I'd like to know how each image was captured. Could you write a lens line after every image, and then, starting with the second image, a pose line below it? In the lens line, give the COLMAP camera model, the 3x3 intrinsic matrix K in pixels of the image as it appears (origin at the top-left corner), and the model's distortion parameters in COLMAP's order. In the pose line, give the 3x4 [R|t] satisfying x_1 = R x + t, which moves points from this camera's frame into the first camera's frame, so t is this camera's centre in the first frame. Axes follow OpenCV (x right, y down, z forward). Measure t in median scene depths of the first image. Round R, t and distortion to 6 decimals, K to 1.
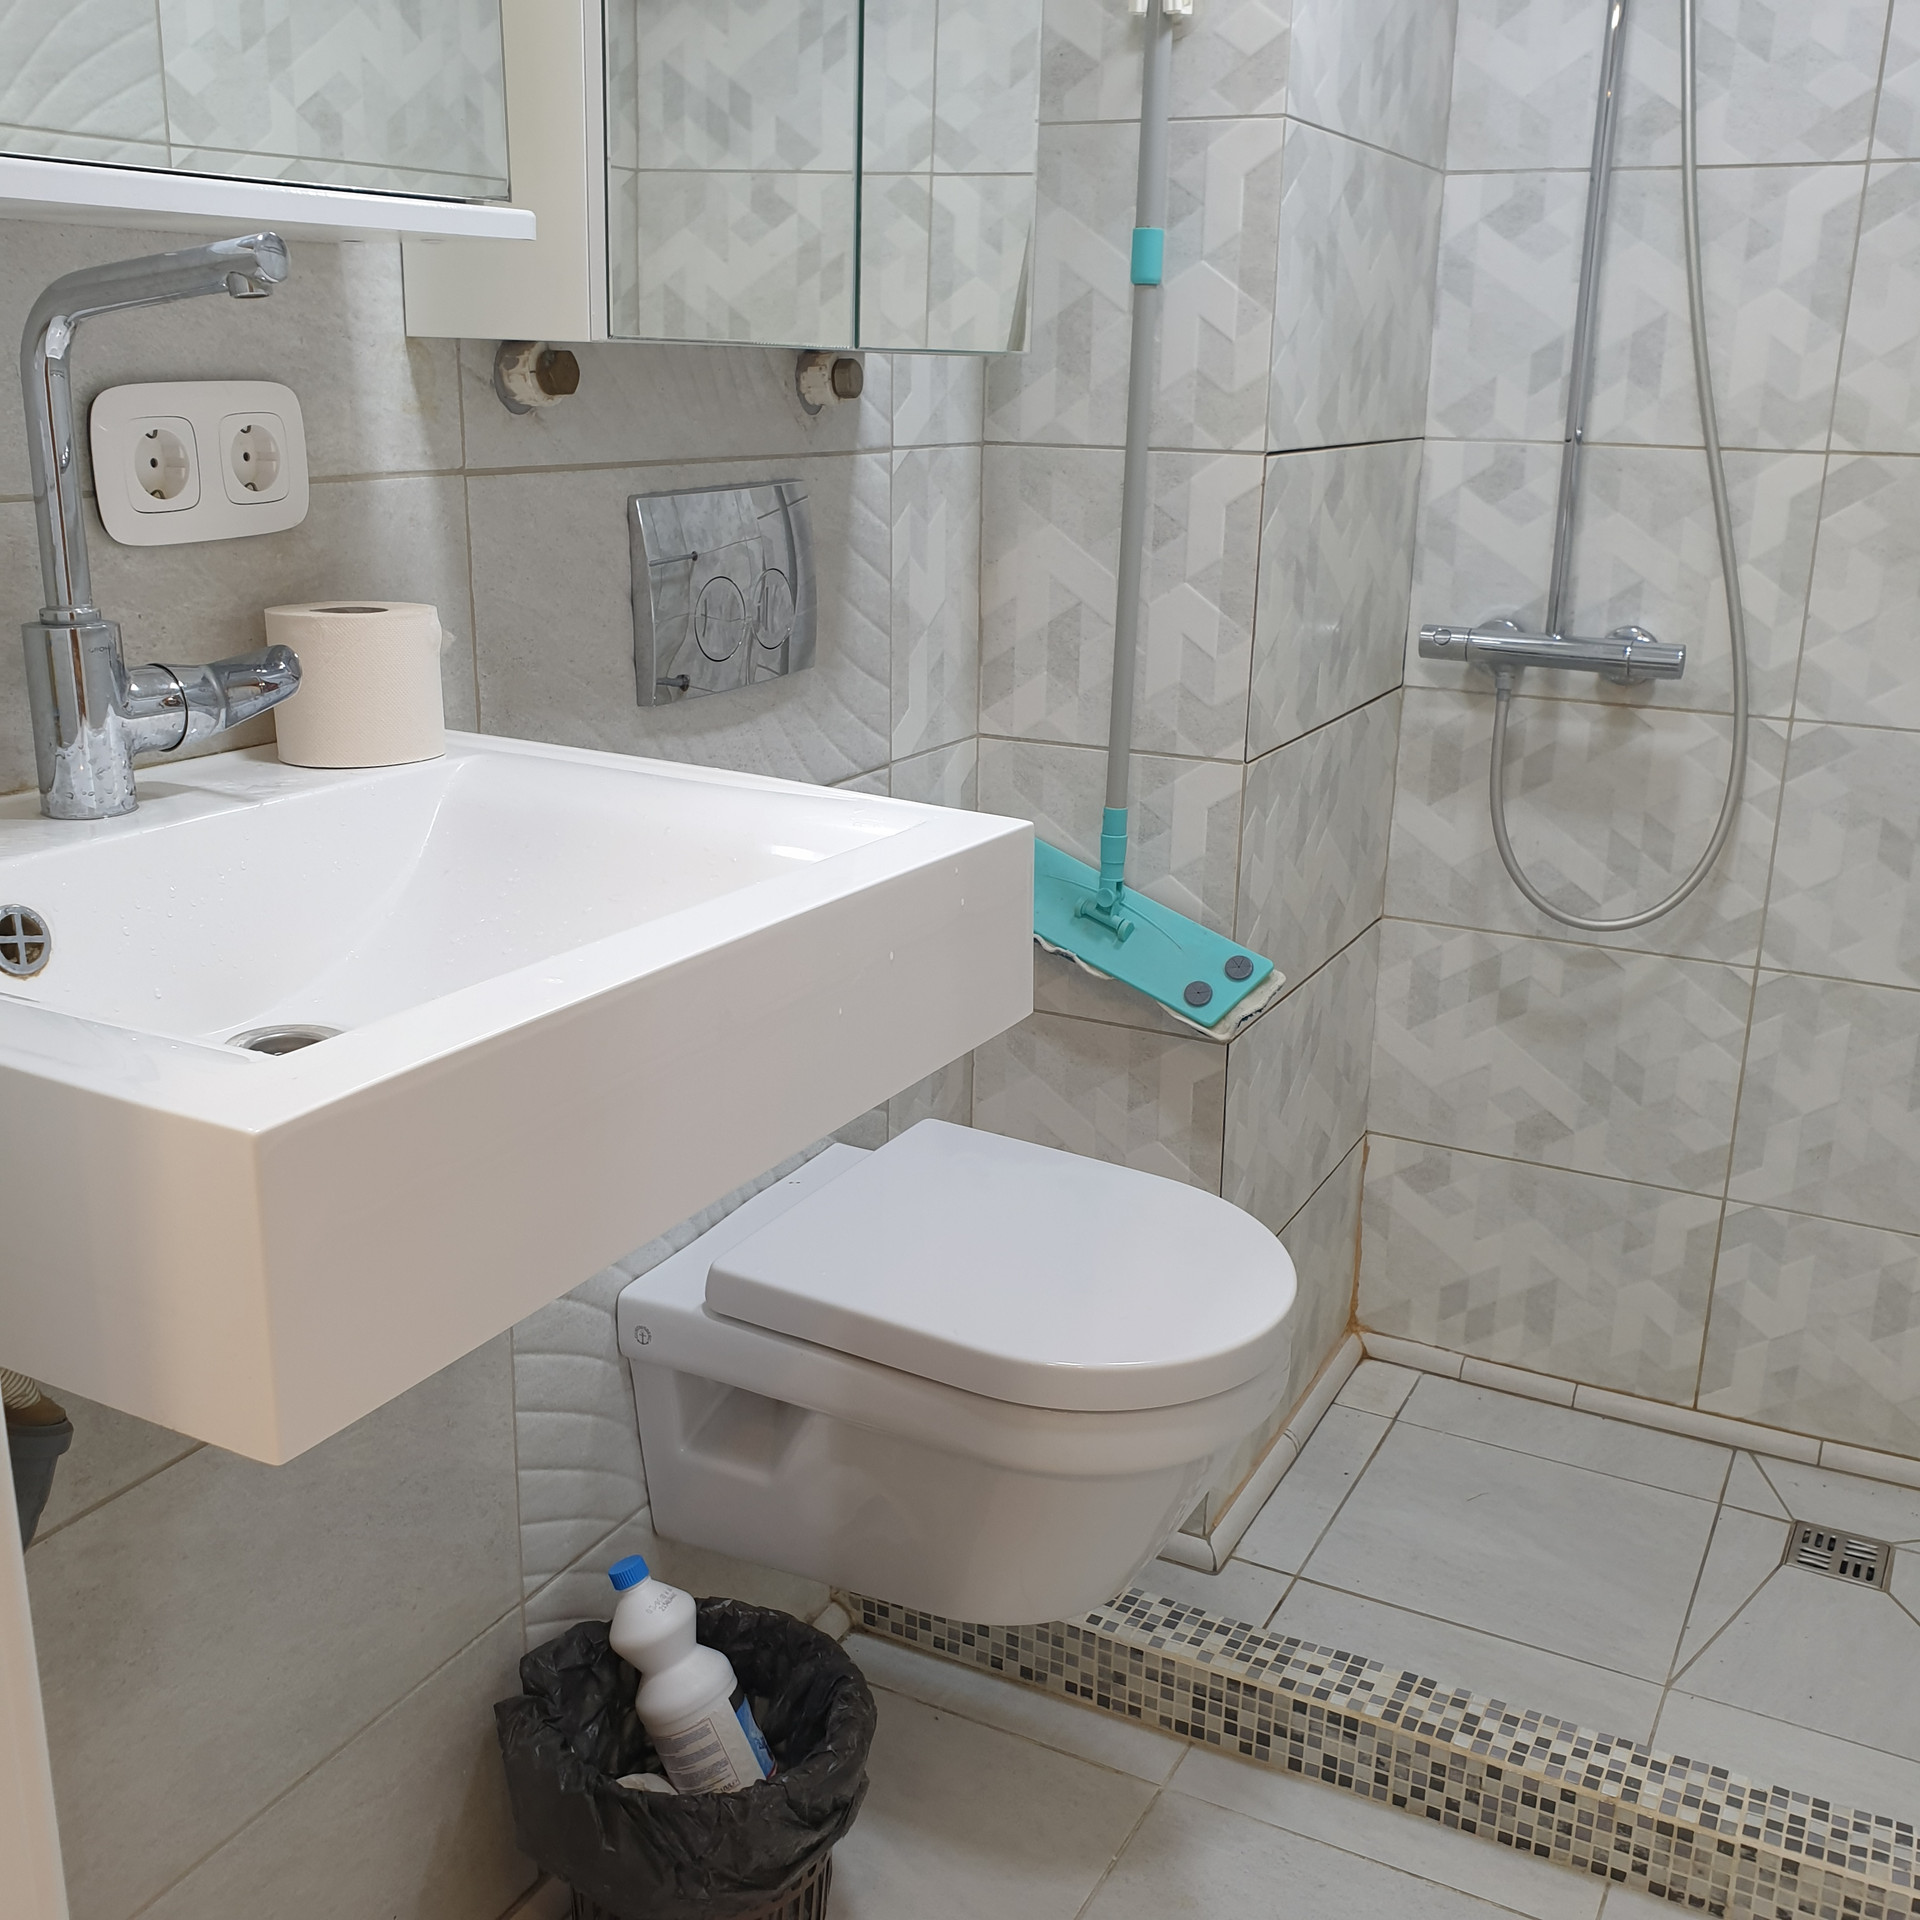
lens RADIAL K [[2038.7, 0, 988.4], [0, 2038.7, 988.6], [0, 0, 1]] dist [0.109276, -0.360006]
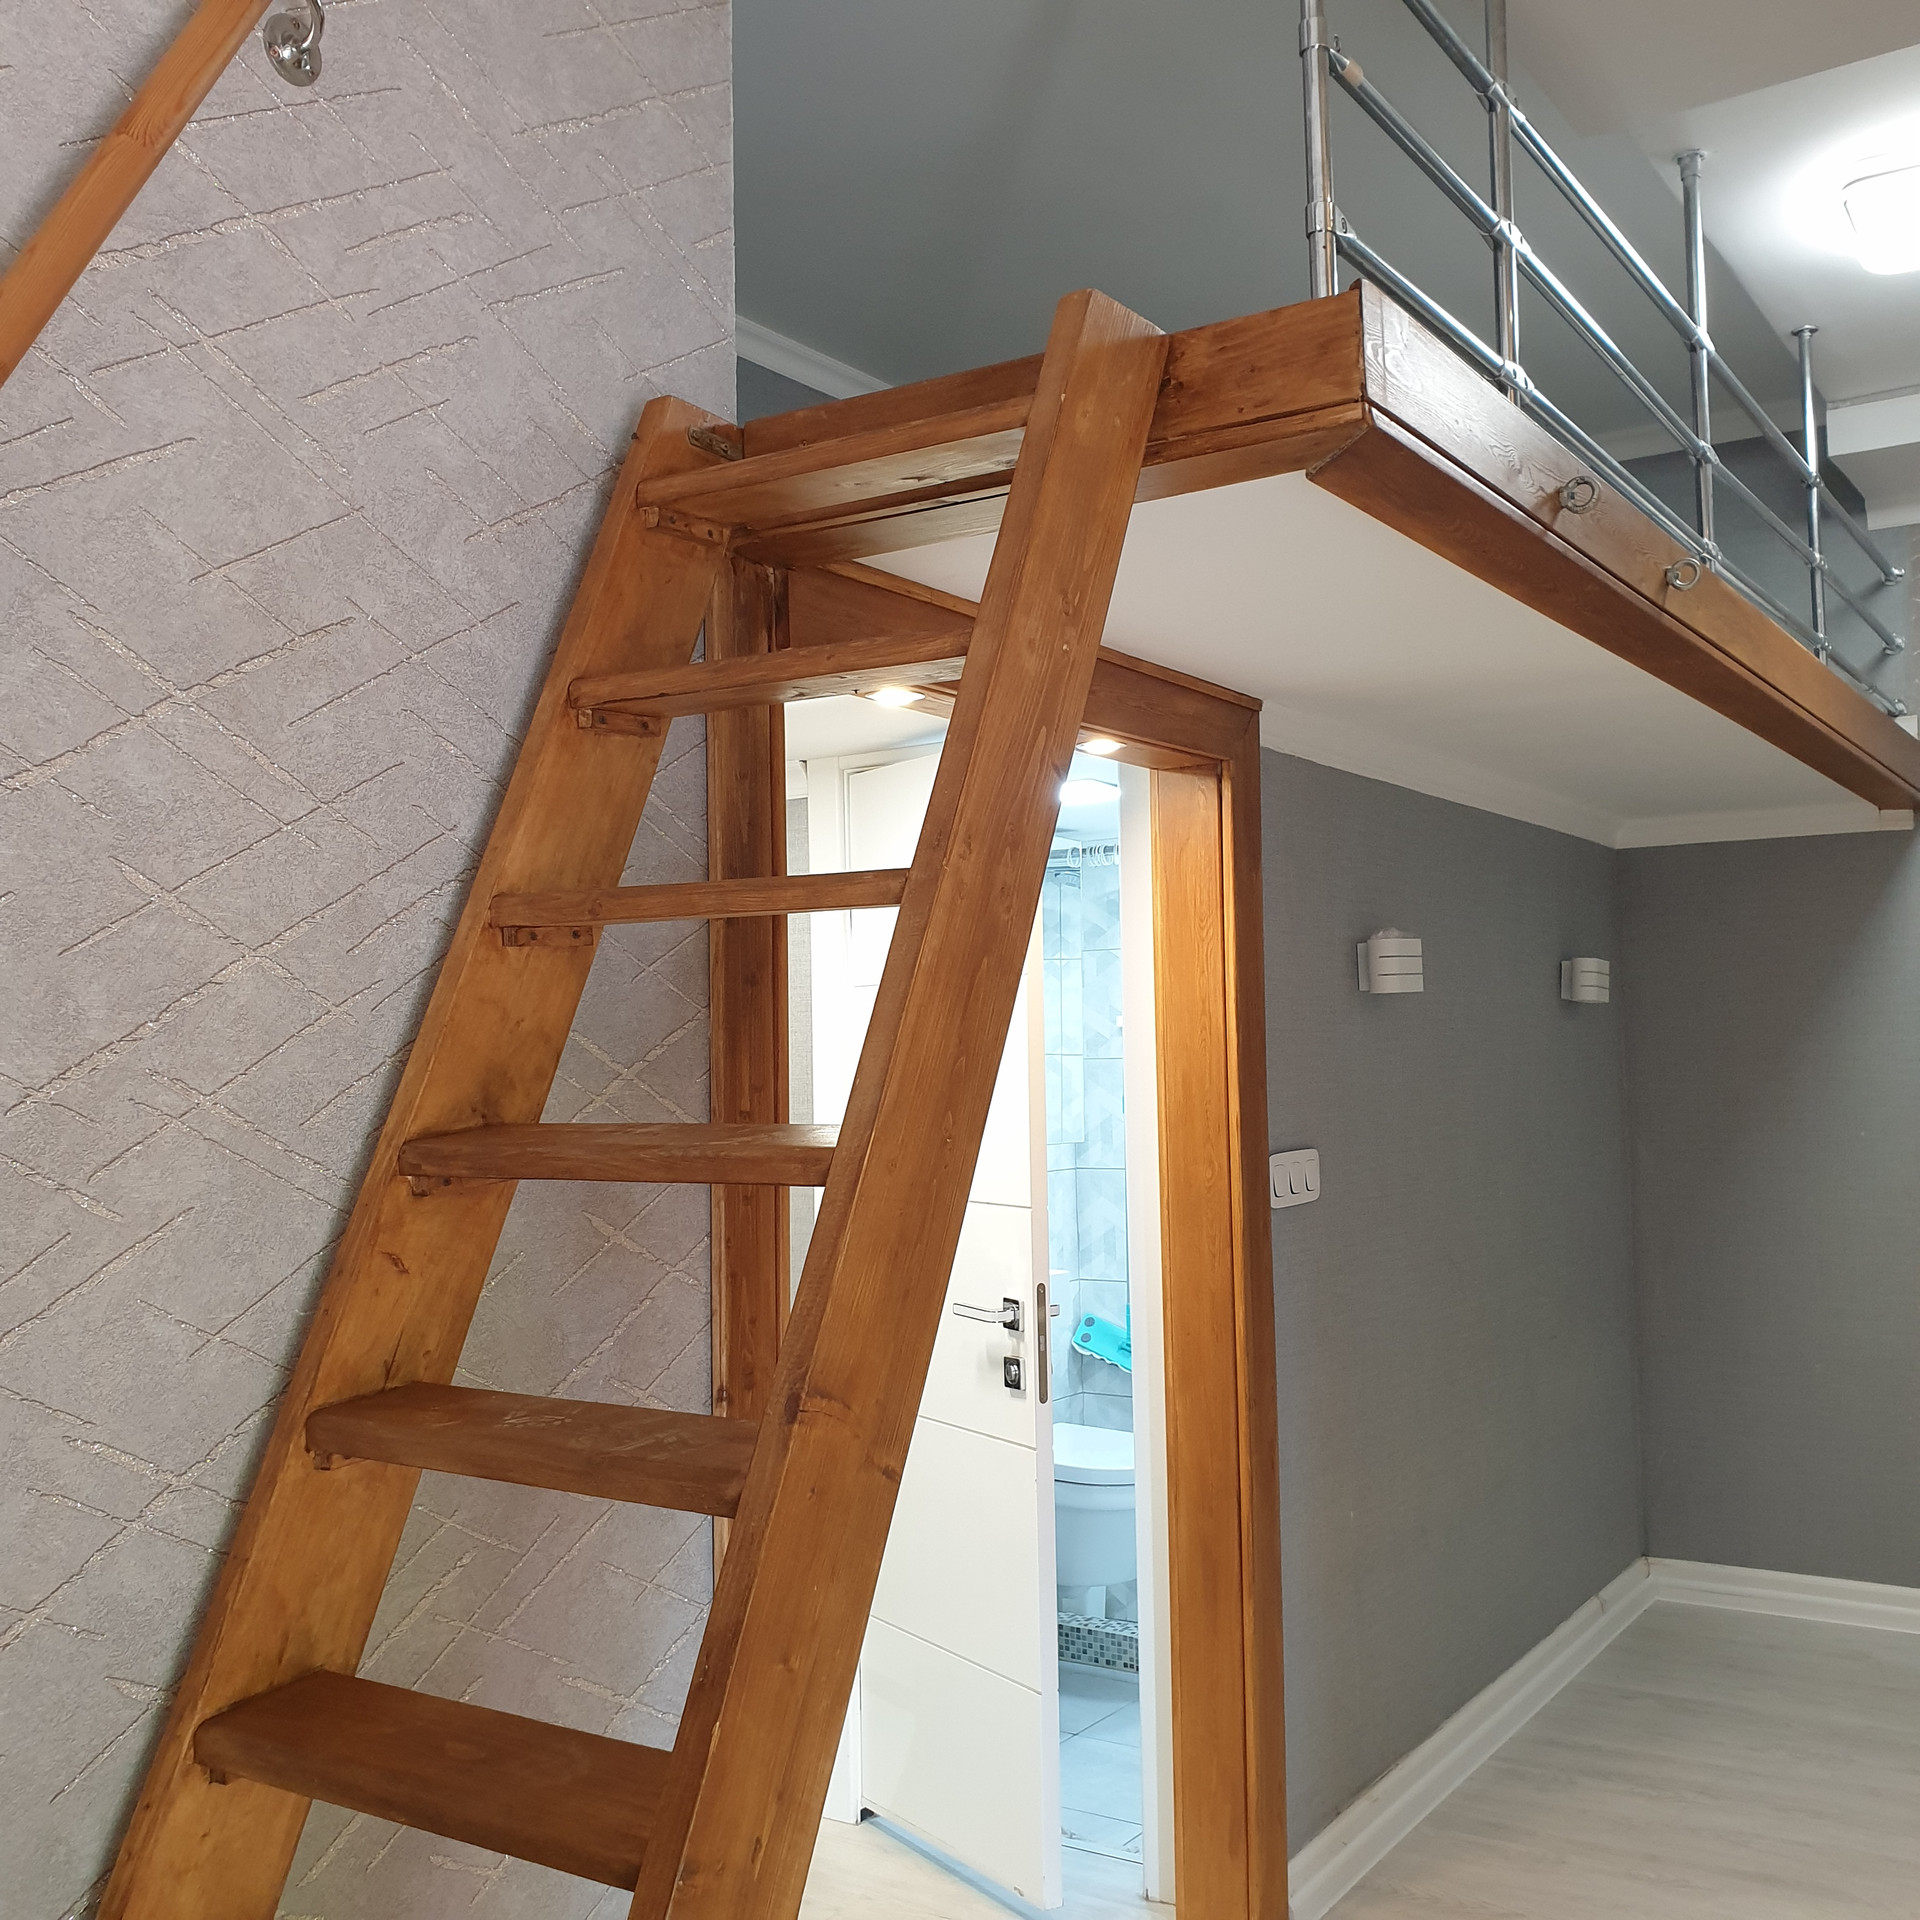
lens RADIAL K [[2000.4, 0, 960.0], [0, 2000.4, 960.0], [0, 0, 1]] dist [0.130948, -0.330531]
pose [[0.993489, -0.045628, -0.104392, 0.132662], [0.007660, 0.940975, -0.338389, 0.363758], [0.113670, 0.335386, 0.935198, -1.564025]]
